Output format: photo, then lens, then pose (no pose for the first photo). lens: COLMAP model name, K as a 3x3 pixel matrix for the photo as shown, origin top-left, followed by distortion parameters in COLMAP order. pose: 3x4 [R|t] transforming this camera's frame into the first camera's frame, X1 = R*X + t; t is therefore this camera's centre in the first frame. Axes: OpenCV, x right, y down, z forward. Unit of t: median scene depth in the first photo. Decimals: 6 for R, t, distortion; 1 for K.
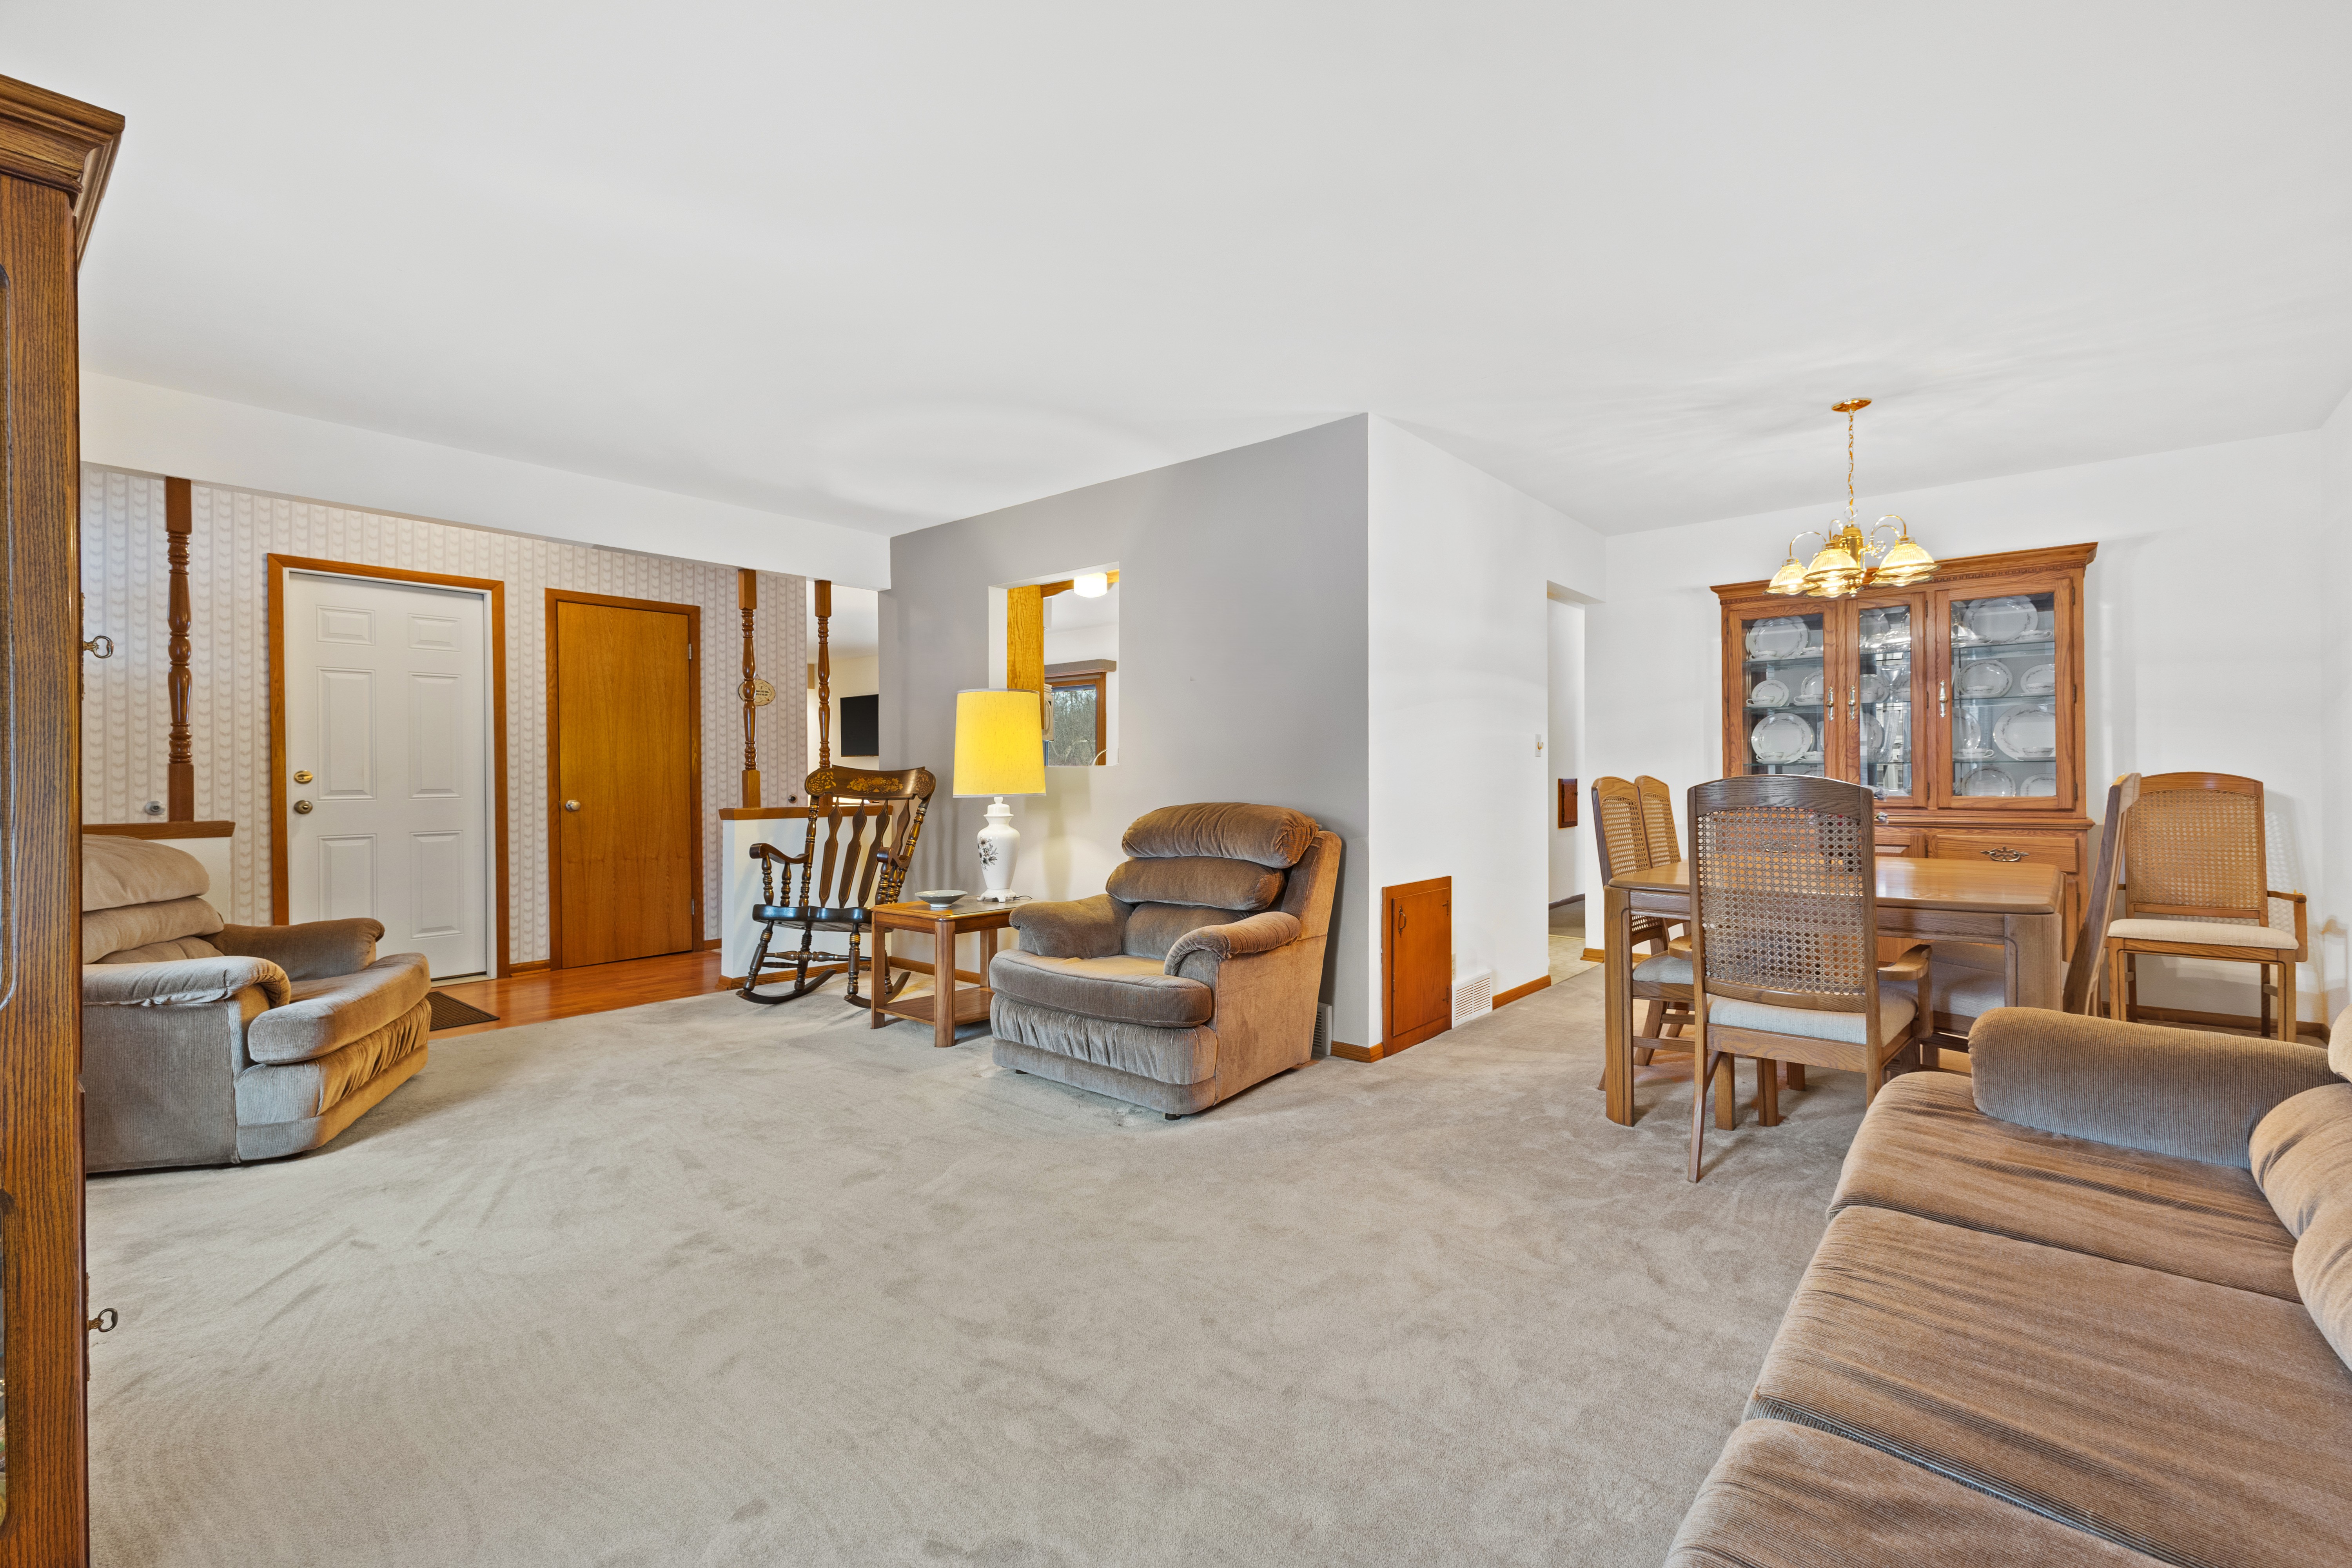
lens RADIAL K [[1043.6, 0, 1175.9], [0, 1043.6, 770.8], [0, 0, 1]] dist [0.008133, 0.002352]
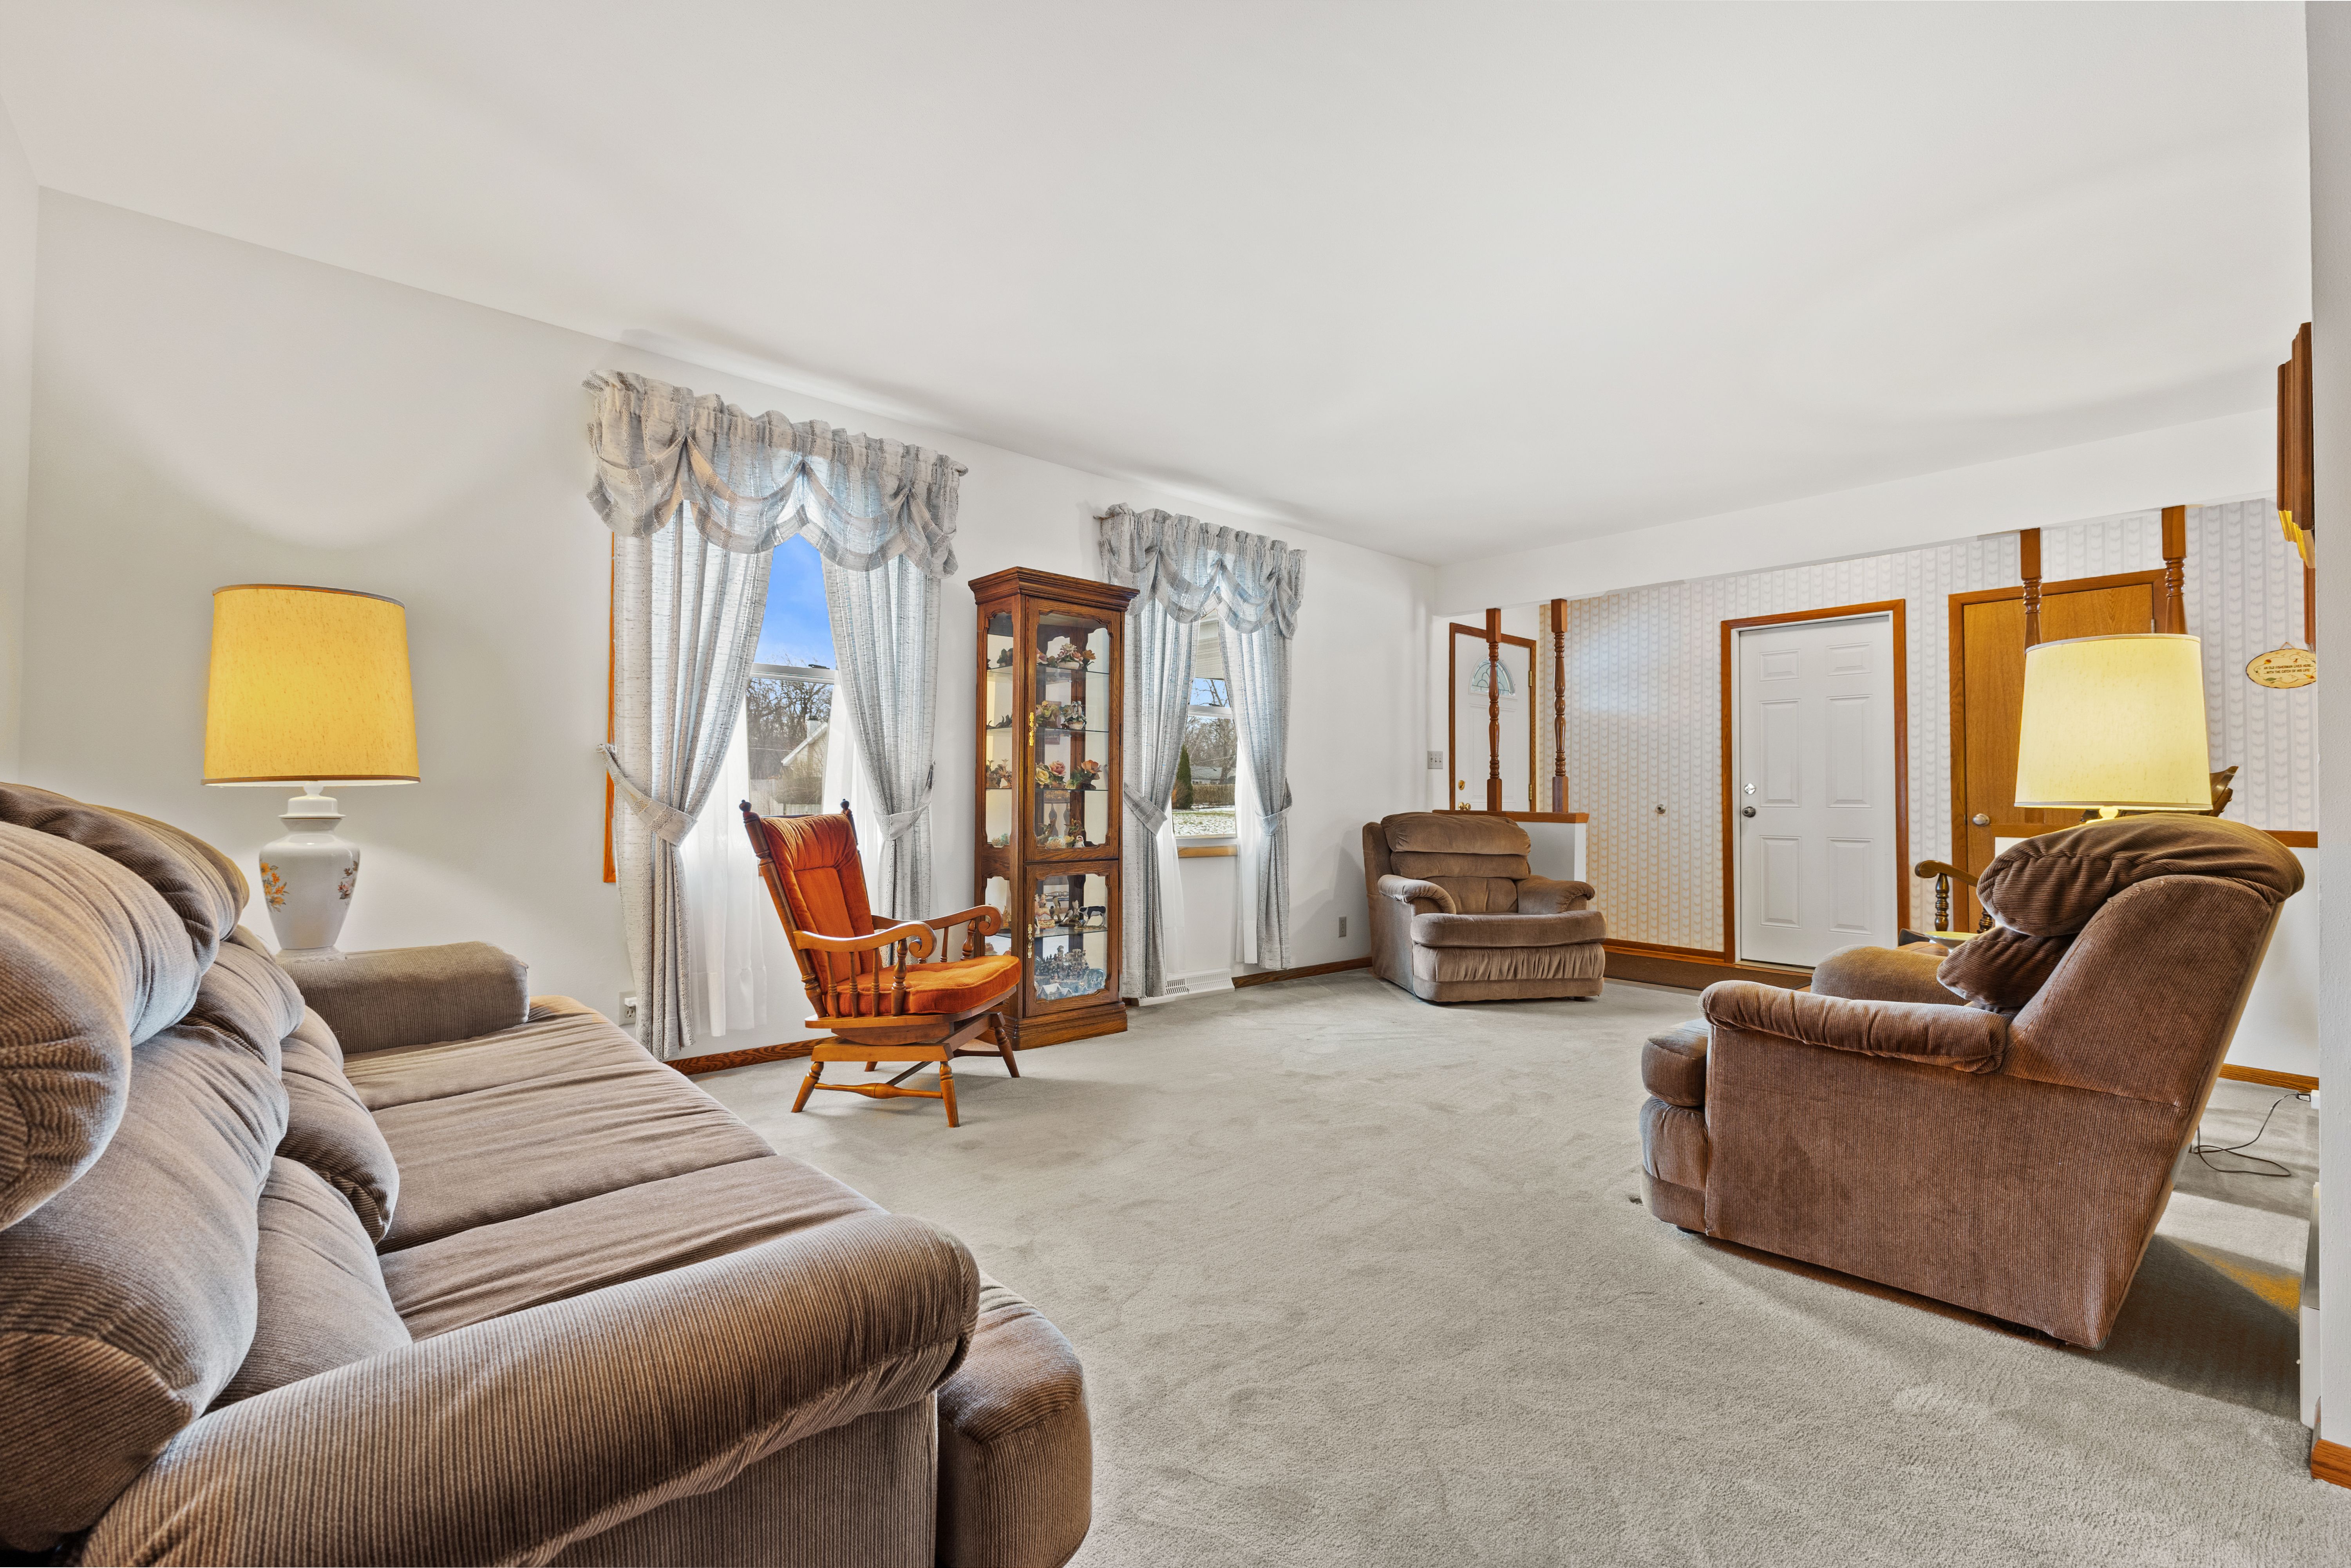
lens RADIAL K [[1043.1, 0, 1175.6], [0, 1043.1, 785.1], [0, 0, 1]] dist [0.008133, 0.002352]
pose [[-0.162870, -0.007244, -0.986621, 0.488334], [-0.006283, 0.999960, -0.006305, 0.013116], [0.986628, 0.005172, -0.162909, 0.462482]]
